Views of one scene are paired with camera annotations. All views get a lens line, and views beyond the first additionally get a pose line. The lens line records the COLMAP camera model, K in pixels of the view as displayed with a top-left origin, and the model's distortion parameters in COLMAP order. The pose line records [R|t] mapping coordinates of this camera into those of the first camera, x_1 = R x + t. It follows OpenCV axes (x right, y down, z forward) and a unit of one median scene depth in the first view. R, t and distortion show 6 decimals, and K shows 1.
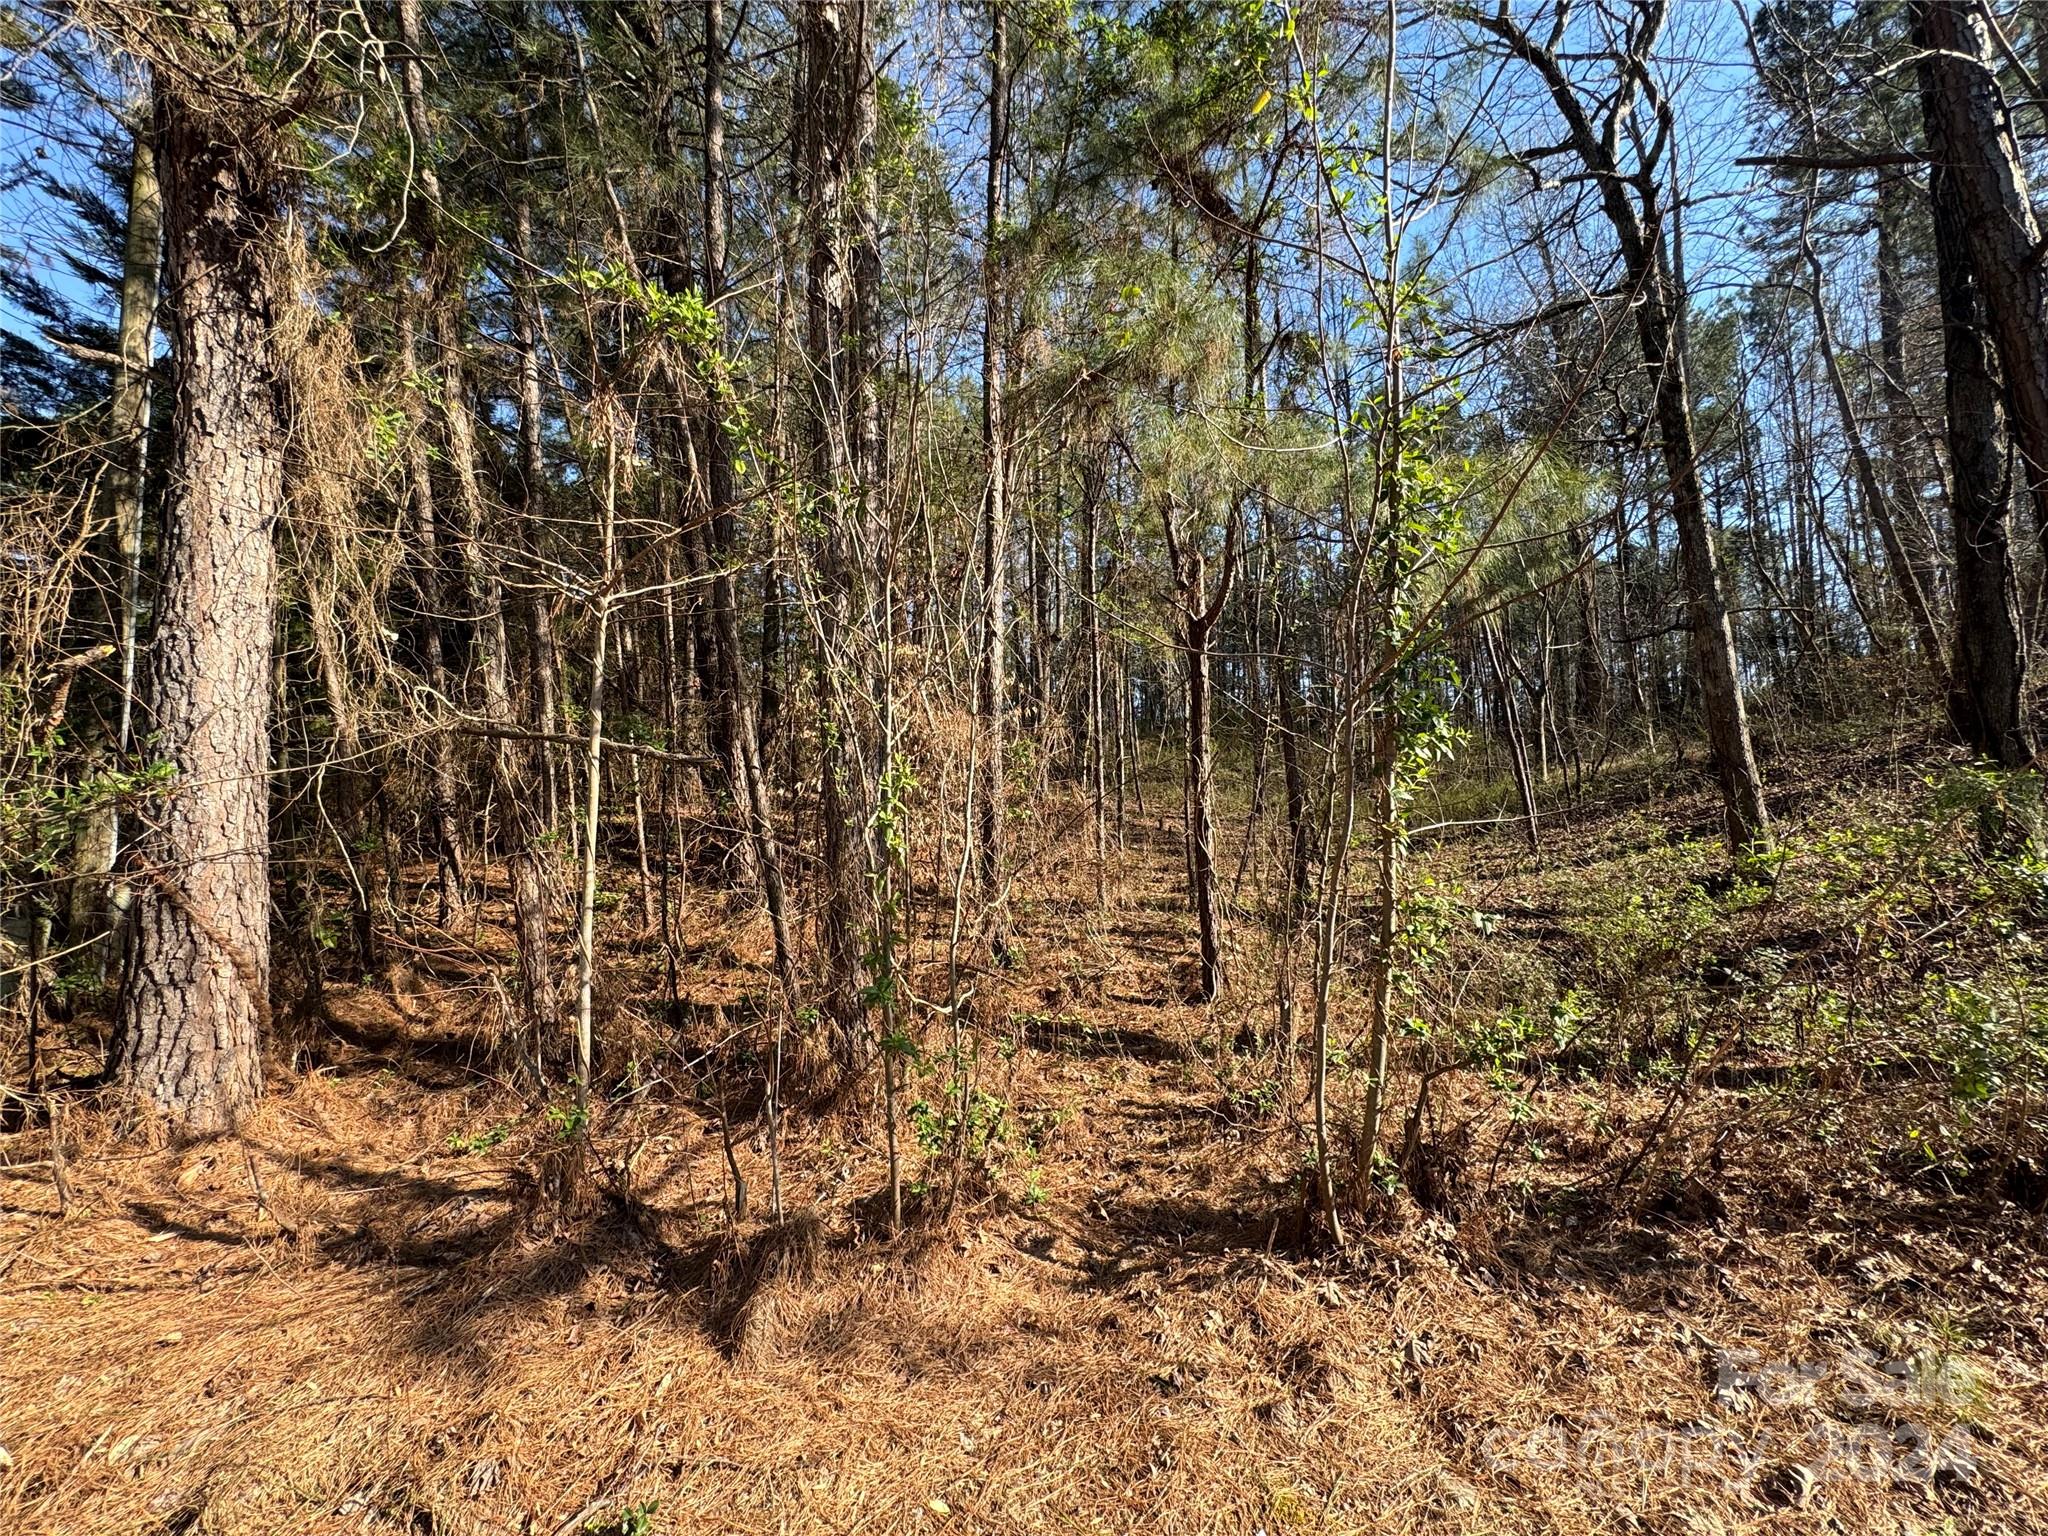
lens RADIAL K [[817.9, 0, 1024.0], [0, 817.9, 768.0], [0, 0, 1]] dist [0.002157, 0.000002]
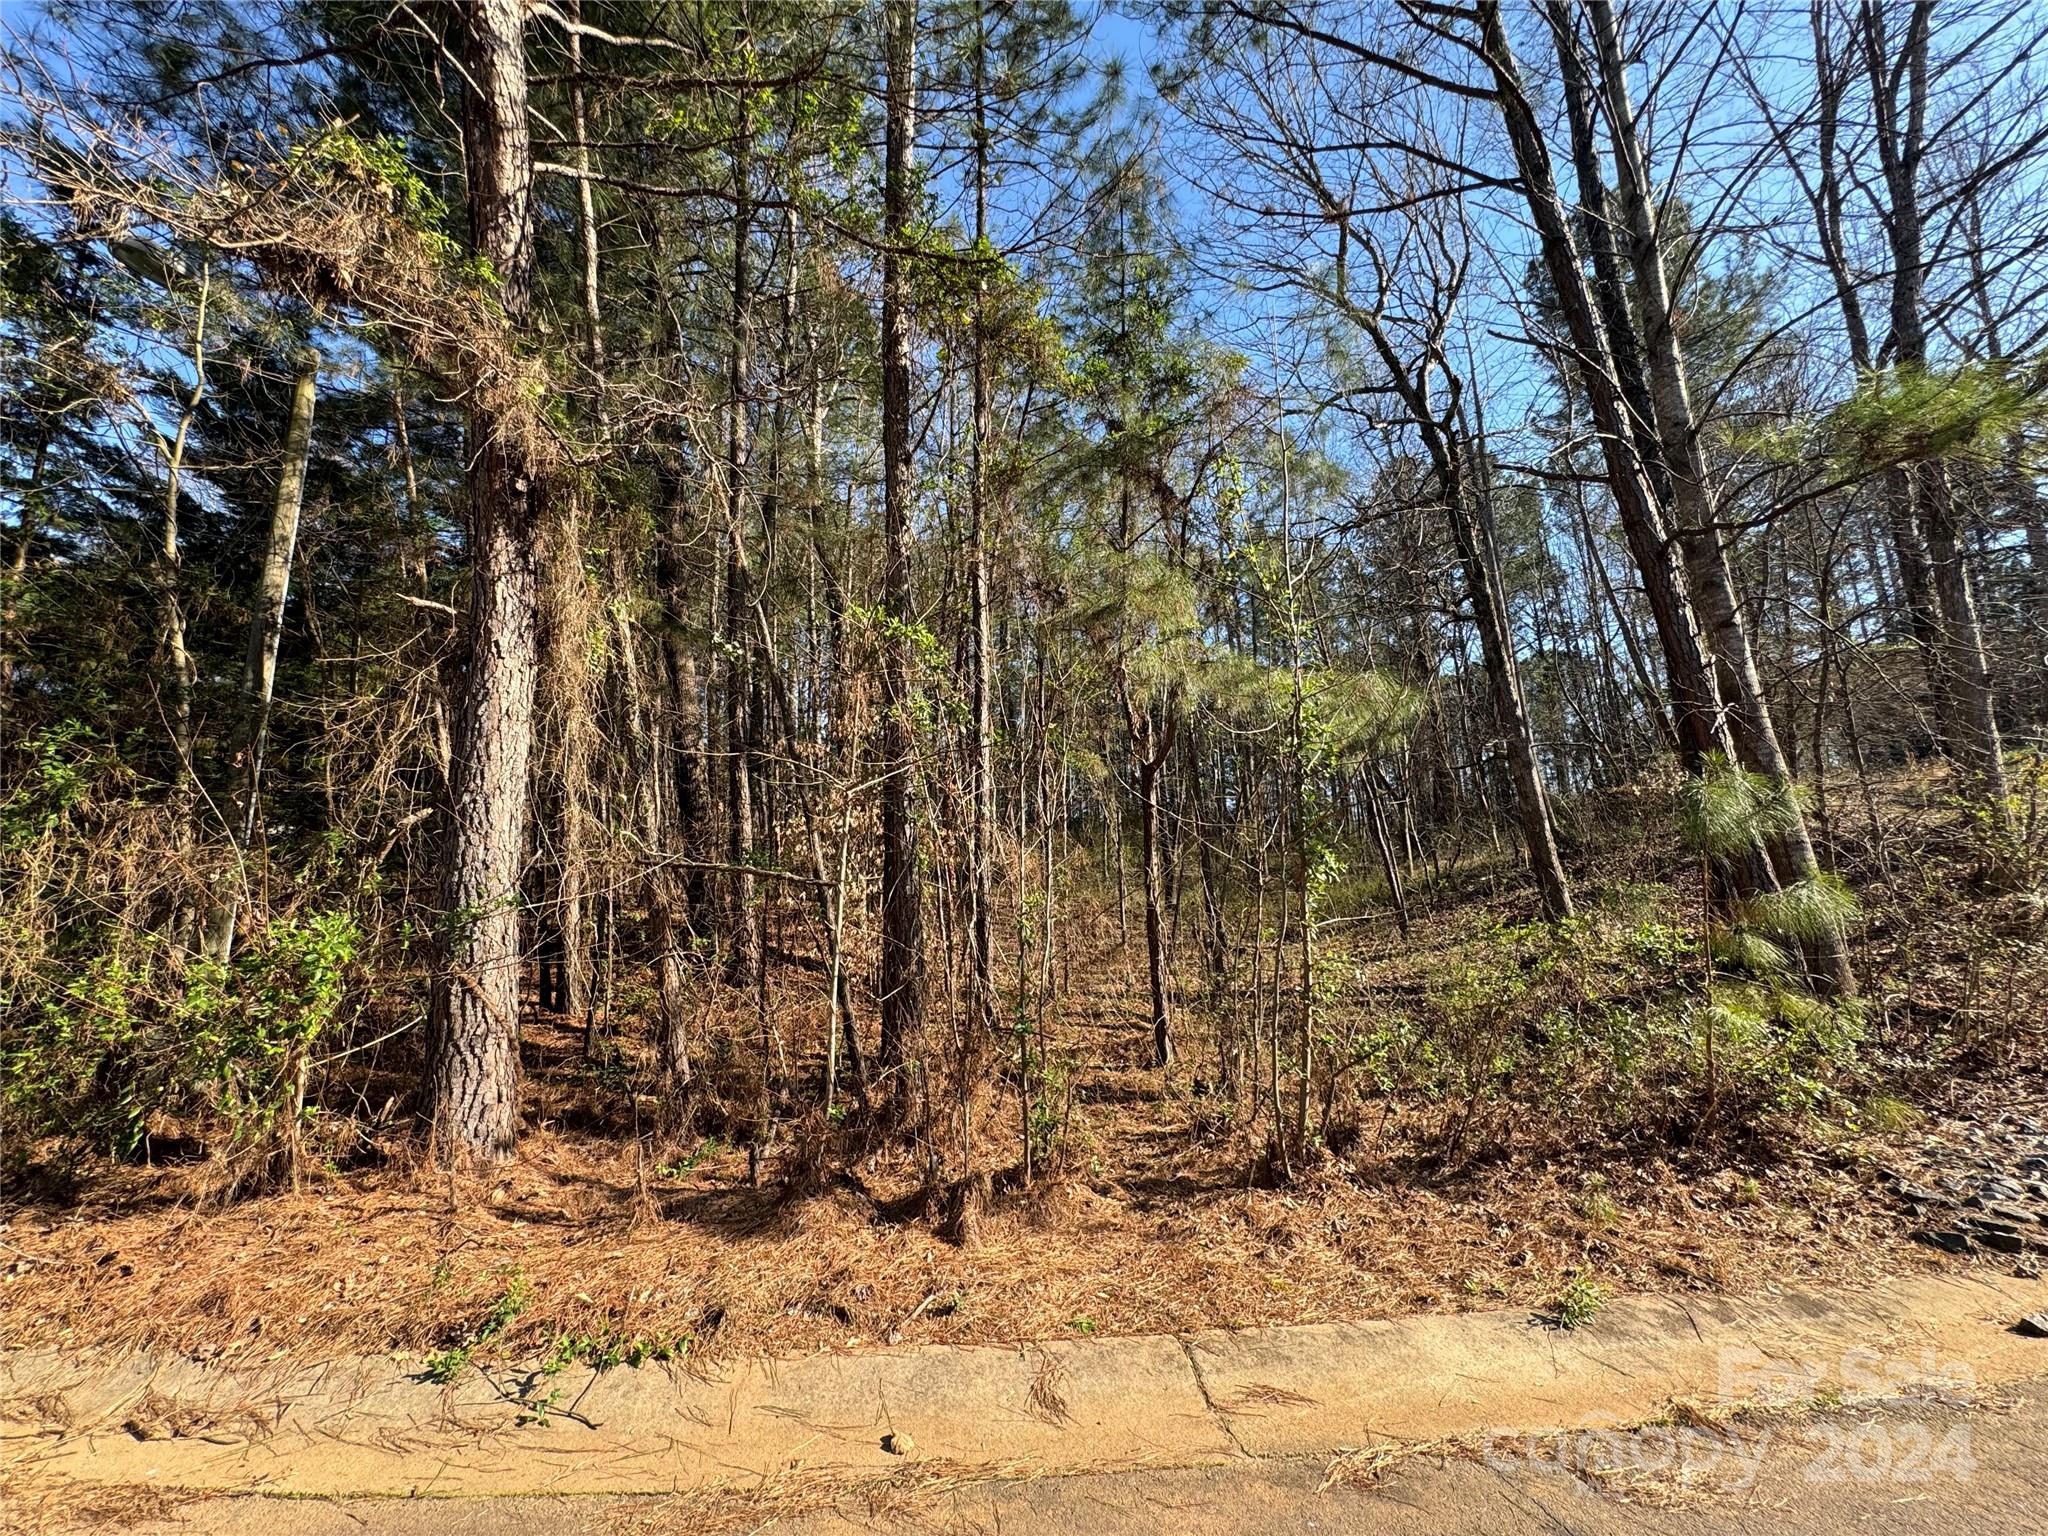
lens RADIAL K [[832.3, 0, 1024.0], [0, 832.3, 768.0], [0, 0, 1]] dist [0.001148, 0.000203]
pose [[0.991683, 0.004539, 0.128625, -0.289574], [0.010289, 0.993384, -0.114379, -0.043767], [-0.128293, 0.114751, 0.985075, -0.538311]]
